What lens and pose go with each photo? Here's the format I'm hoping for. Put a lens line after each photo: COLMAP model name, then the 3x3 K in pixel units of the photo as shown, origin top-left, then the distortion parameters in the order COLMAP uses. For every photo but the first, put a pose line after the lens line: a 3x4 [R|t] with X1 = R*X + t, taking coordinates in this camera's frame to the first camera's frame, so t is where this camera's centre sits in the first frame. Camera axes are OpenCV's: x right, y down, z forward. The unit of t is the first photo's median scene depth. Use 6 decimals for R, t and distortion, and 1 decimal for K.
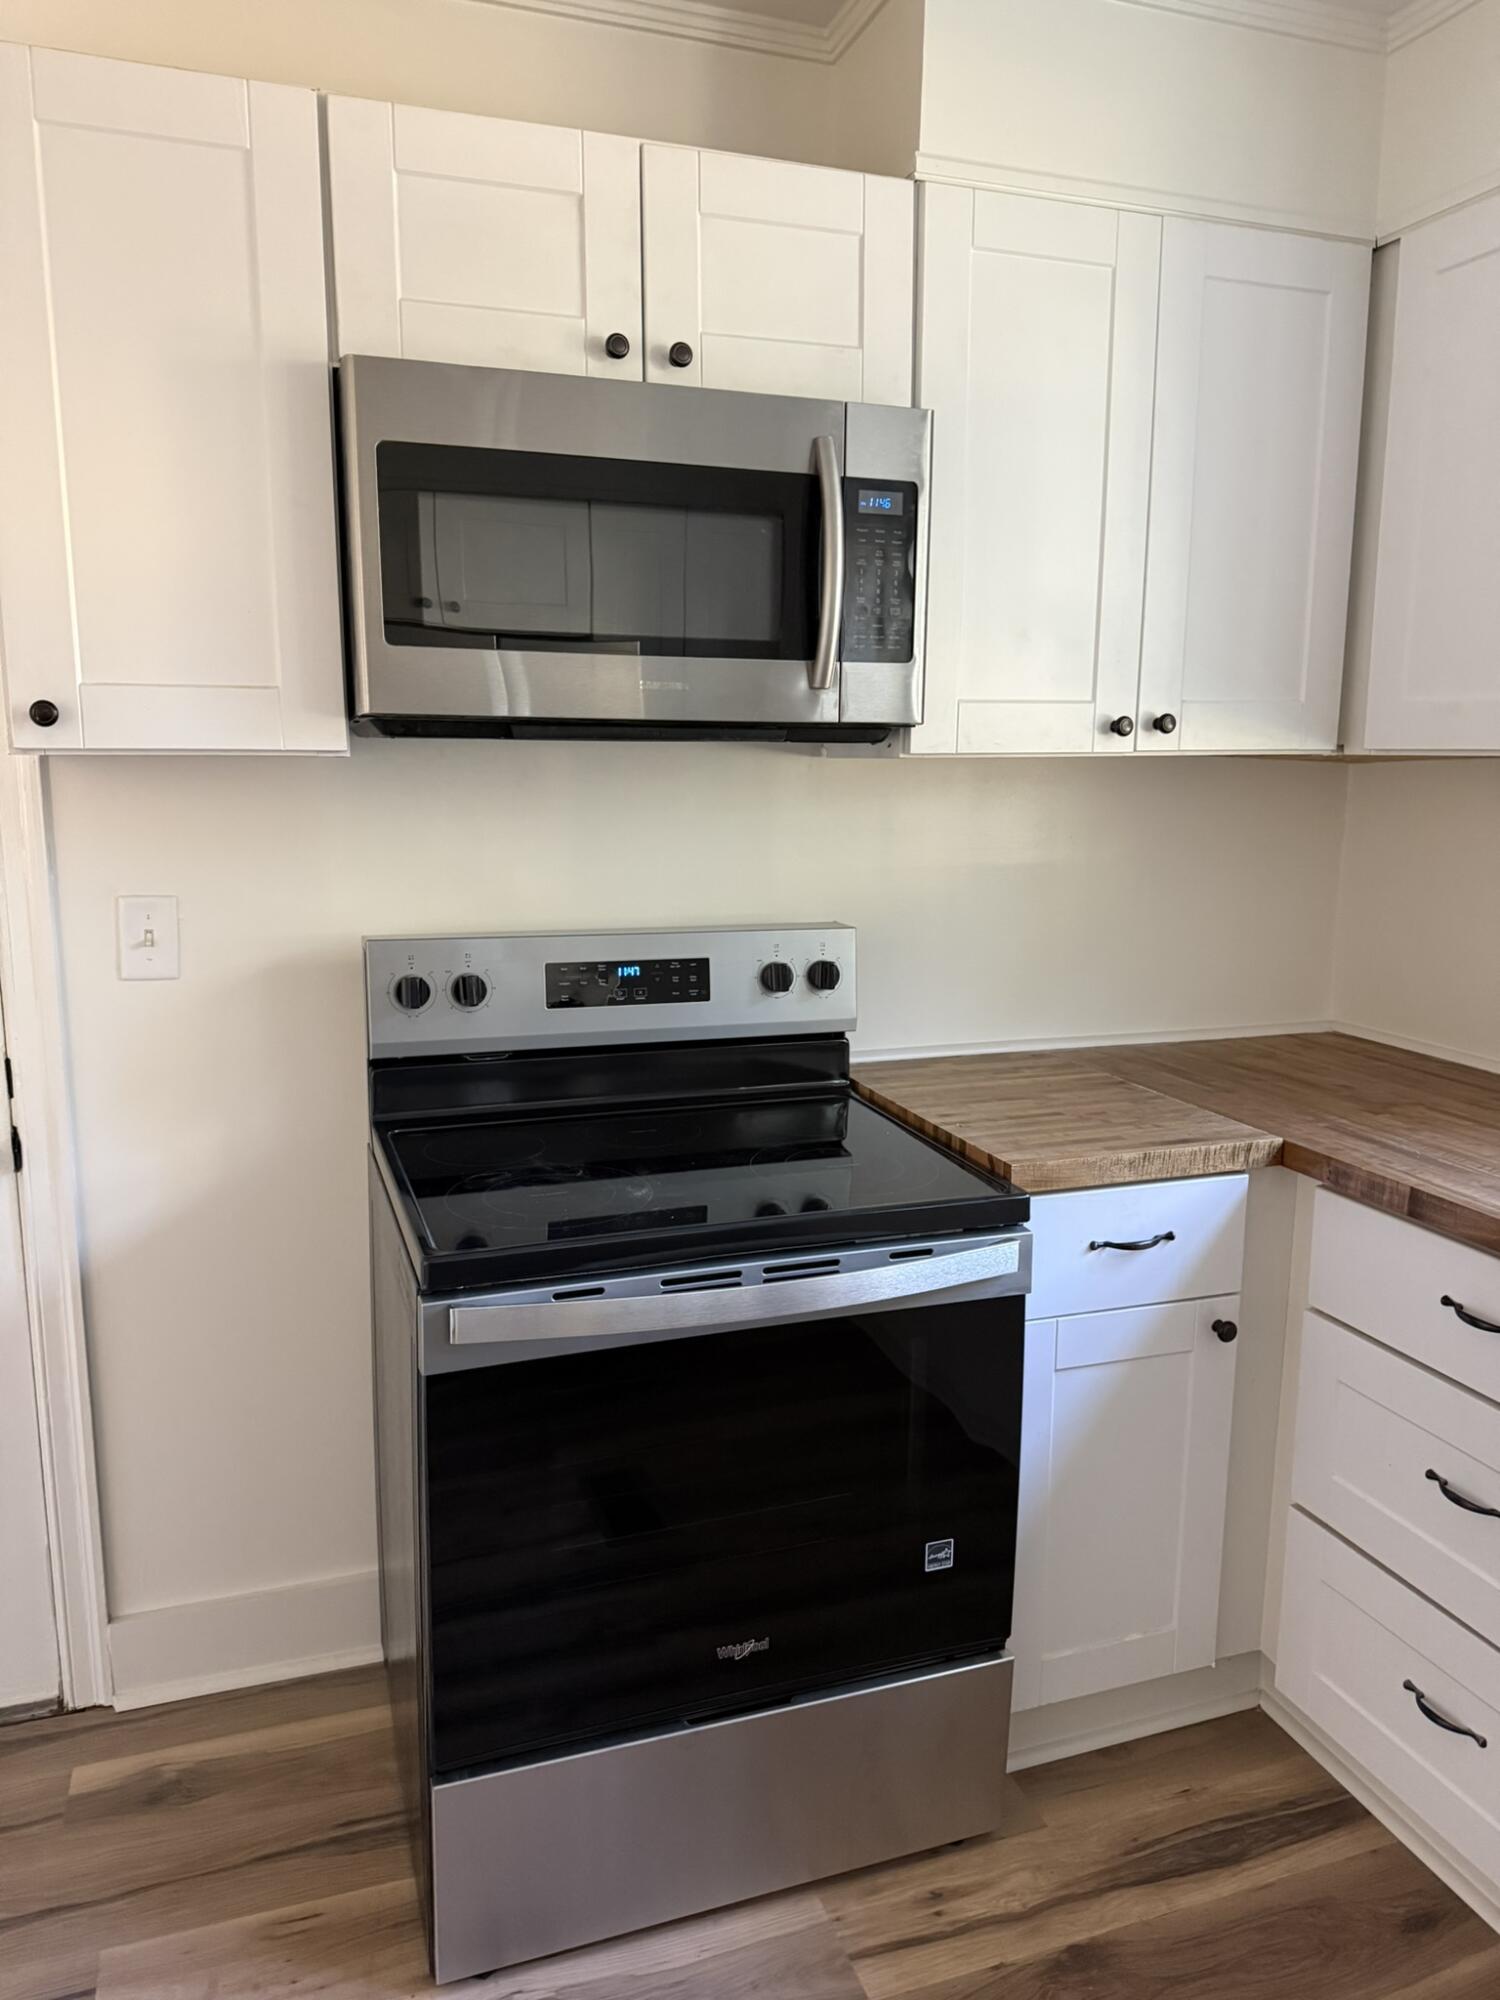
lens RADIAL K [[1402.7, 0, 749.6], [0, 1402.7, 1000.3], [0, 0, 1]] dist [-0.000260, -0.000403]
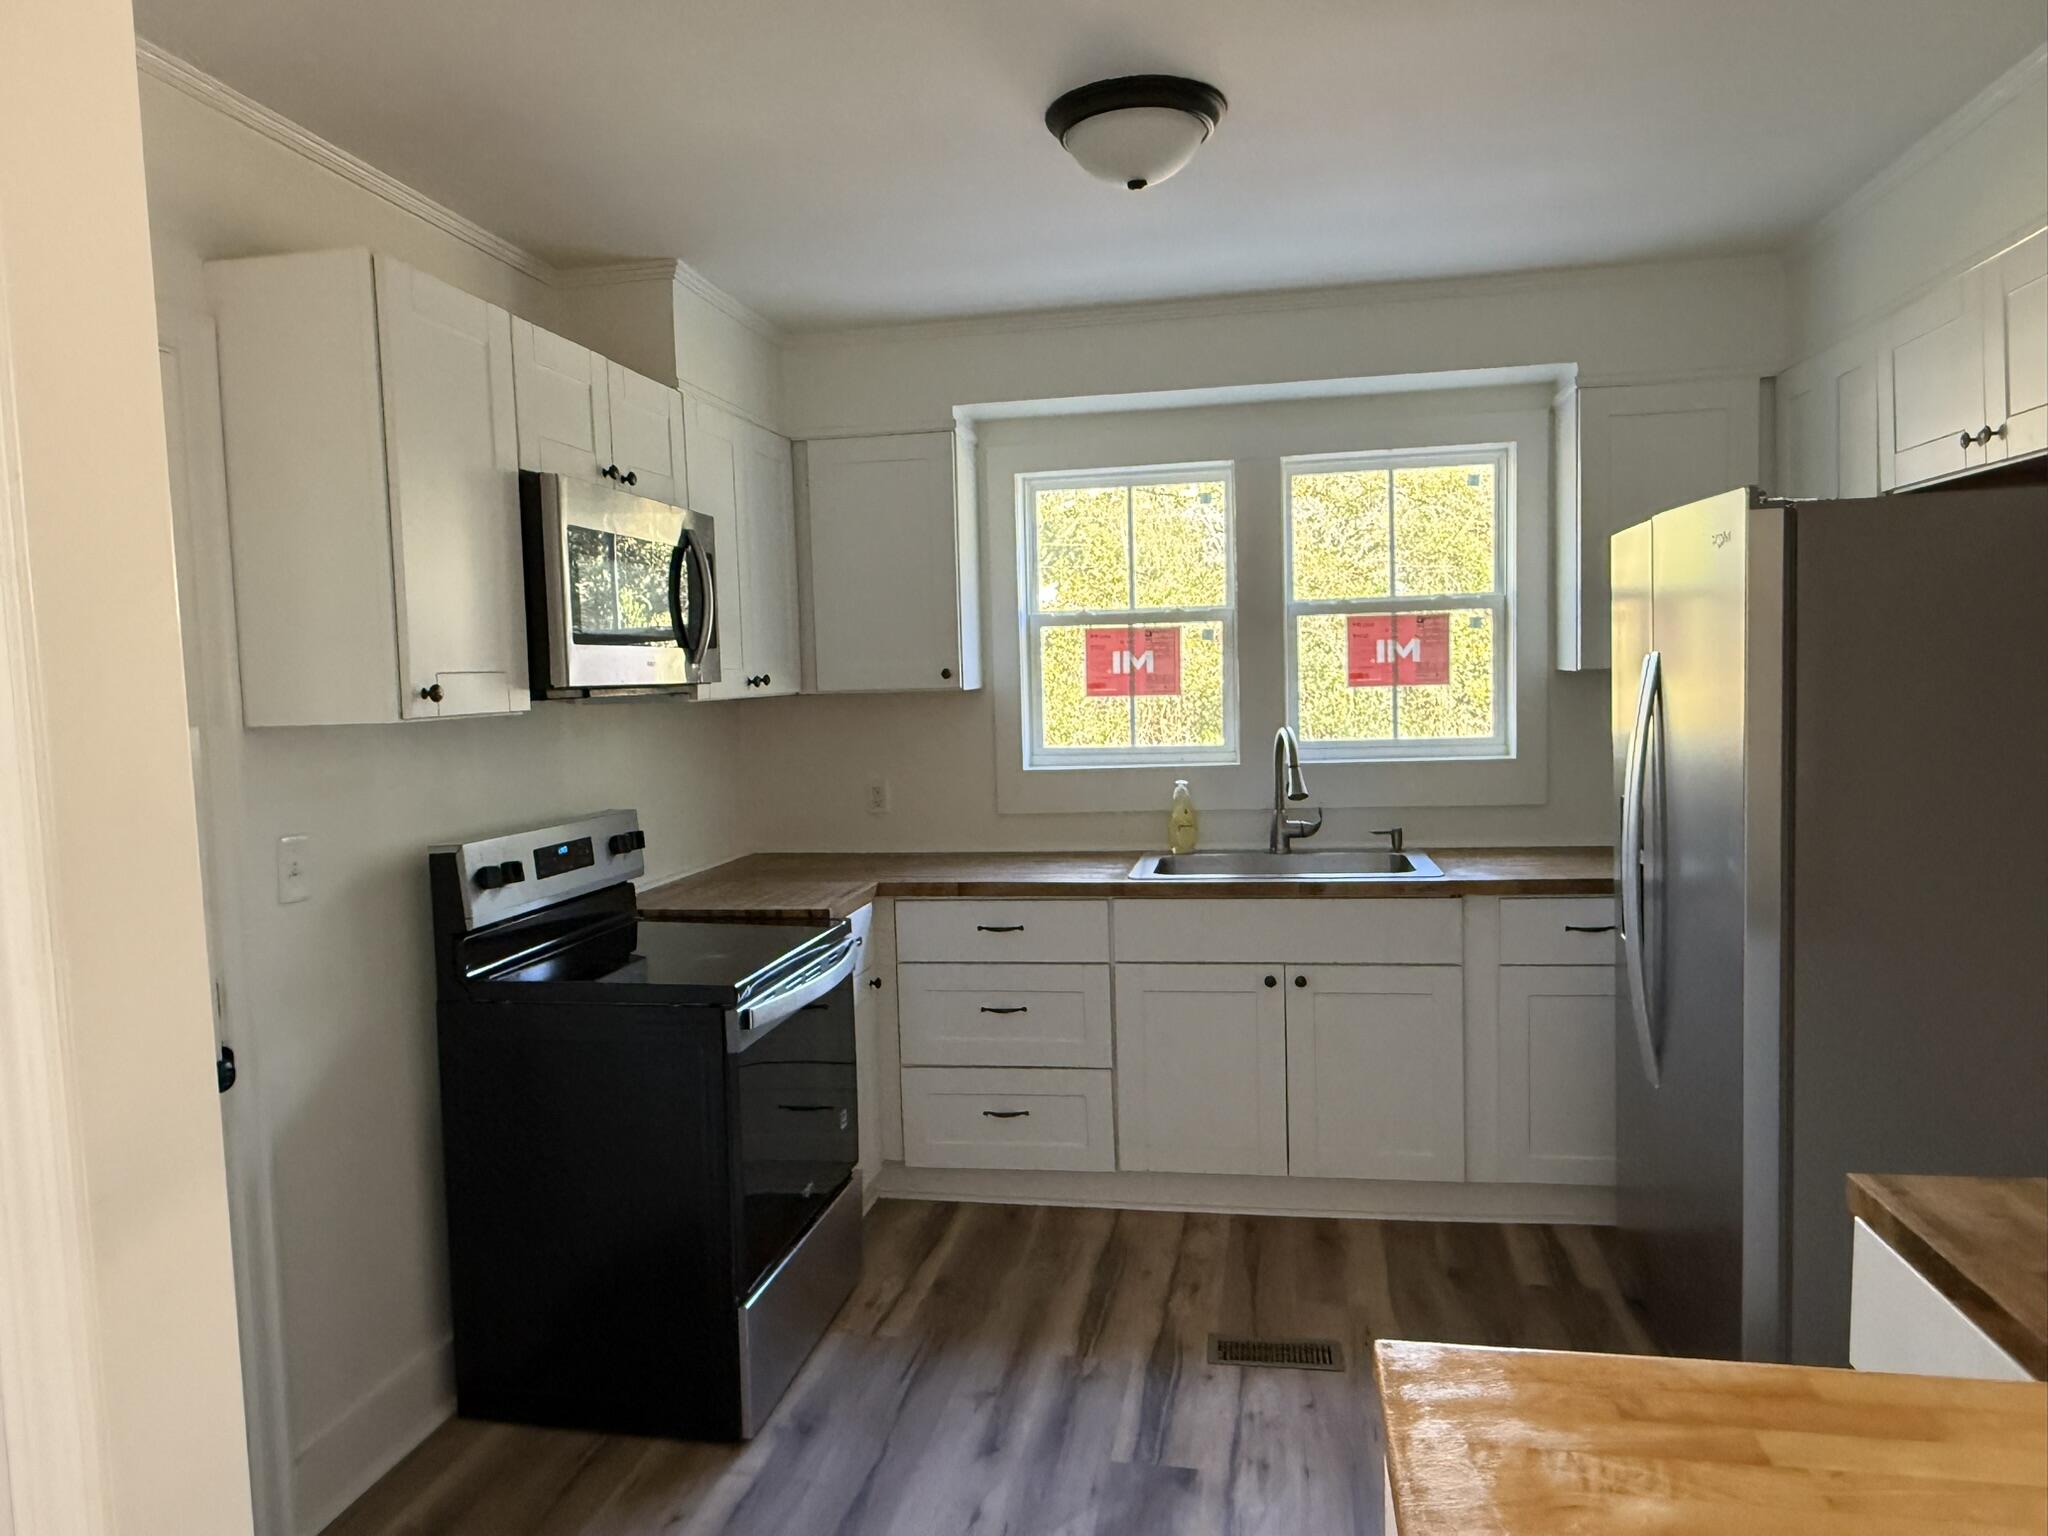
lens RADIAL K [[1363.7, 0, 1025.2], [0, 1363.7, 773.5], [0, 0, 1]] dist [0.004299, -0.000239]
pose [[0.500805, -0.084548, 0.861421, -1.152293], [0.182641, 0.983132, -0.009689, 0.003330], [-0.846071, 0.162183, 0.507800, -0.187606]]
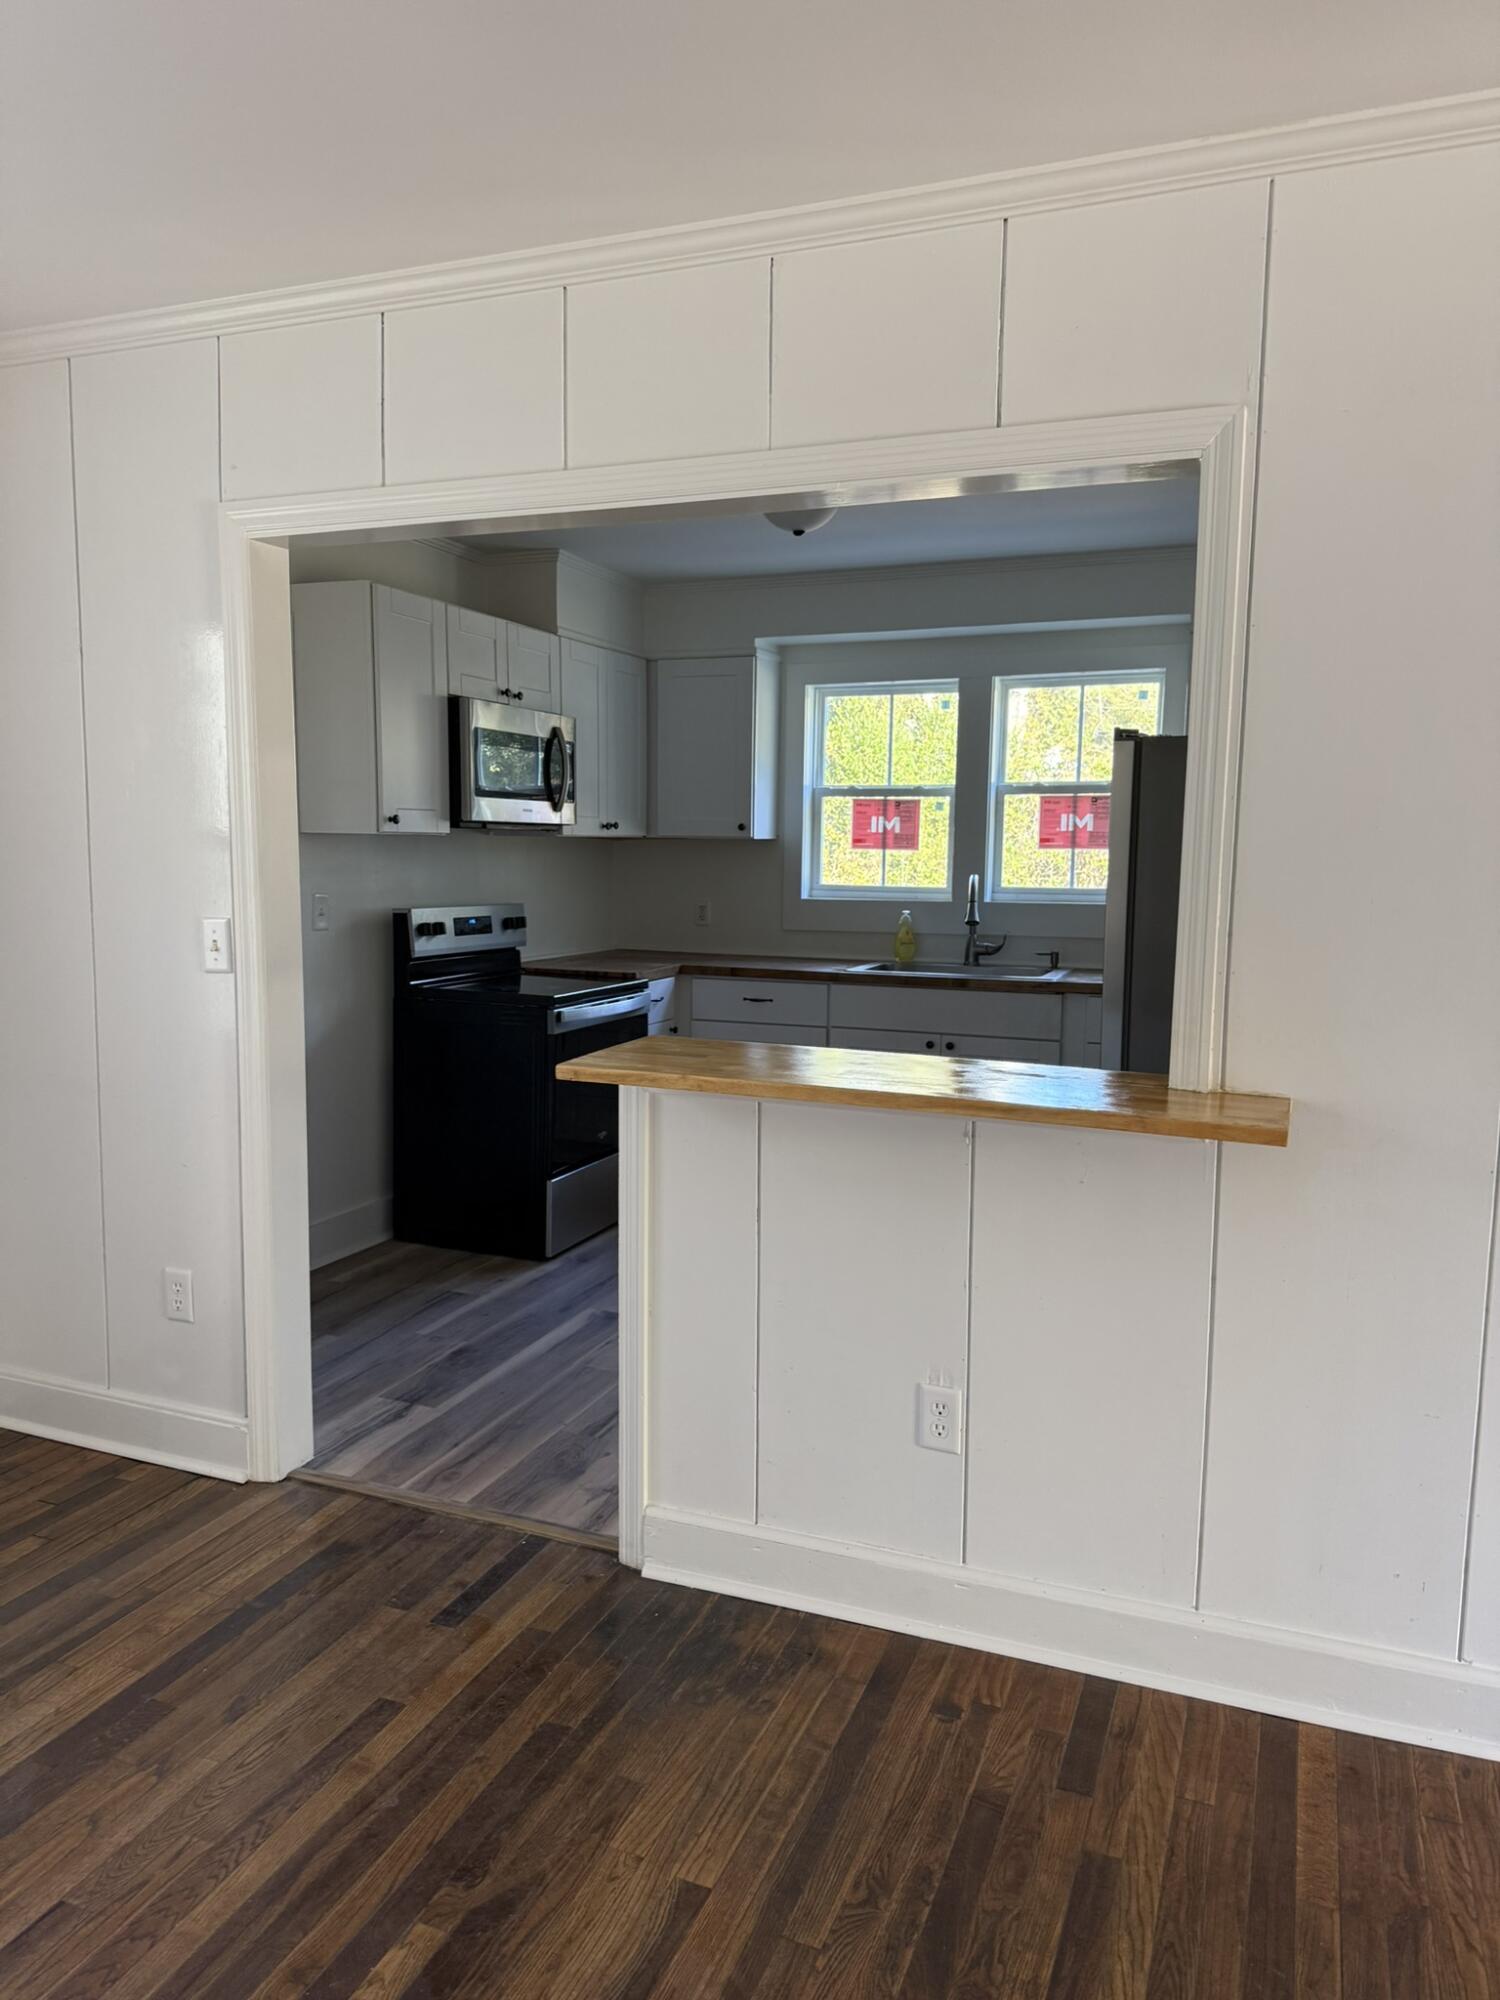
lens RADIAL K [[1418.8, 0, 744.5], [0, 1418.8, 1004.4], [0, 0, 1]] dist [0.150051, -0.000253]
pose [[0.663301, -0.083850, 0.743640, -1.755451], [0.121765, 0.992553, 0.003307, 0.185976], [-0.738380, 0.088356, 0.668572, -1.098691]]
